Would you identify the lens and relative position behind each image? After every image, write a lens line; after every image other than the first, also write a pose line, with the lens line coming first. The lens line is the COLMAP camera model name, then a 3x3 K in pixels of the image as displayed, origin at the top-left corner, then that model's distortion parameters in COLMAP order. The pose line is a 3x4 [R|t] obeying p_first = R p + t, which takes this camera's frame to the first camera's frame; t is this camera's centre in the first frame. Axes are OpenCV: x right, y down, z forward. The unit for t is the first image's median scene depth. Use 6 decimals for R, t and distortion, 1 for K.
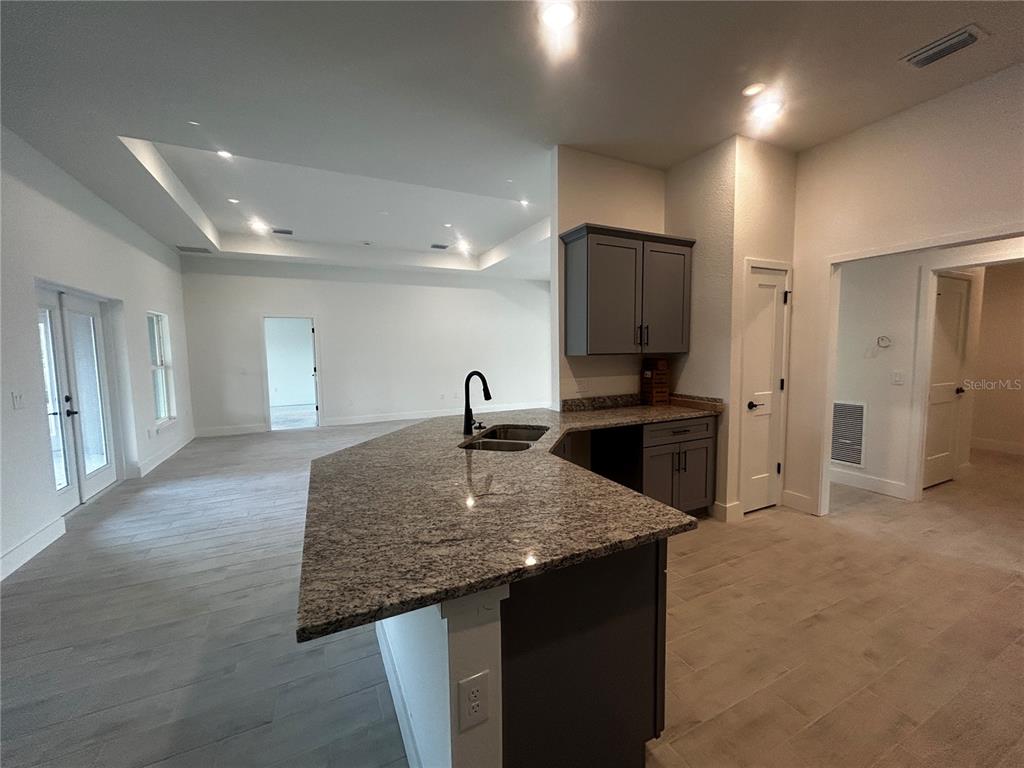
lens RADIAL K [[413.1, 0, 513.6], [0, 413.1, 384.2], [0, 0, 1]] dist [-0.000591, 0.001829]
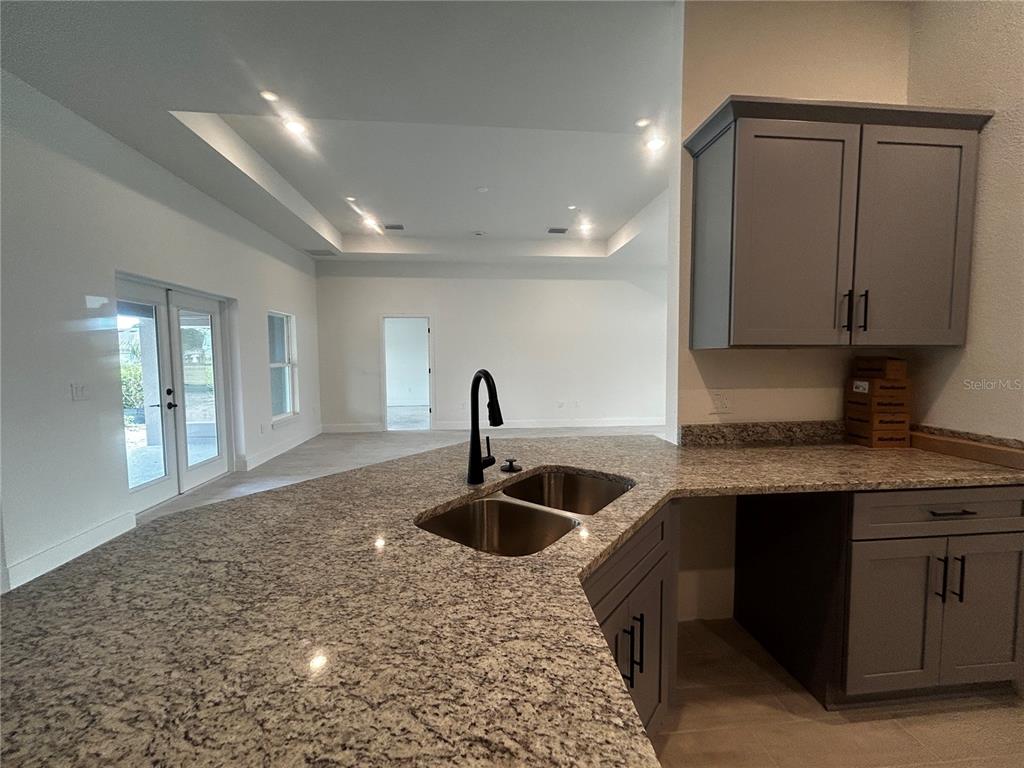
lens RADIAL K [[413.1, 0, 513.2], [0, 413.1, 383.0], [0, 0, 1]] dist [-0.000591, 0.001829]
pose [[0.936720, 0.030215, -0.348773, 0.091636], [-0.036161, 0.999290, -0.010549, -0.007177], [0.348206, 0.022494, 0.937148, 0.350707]]
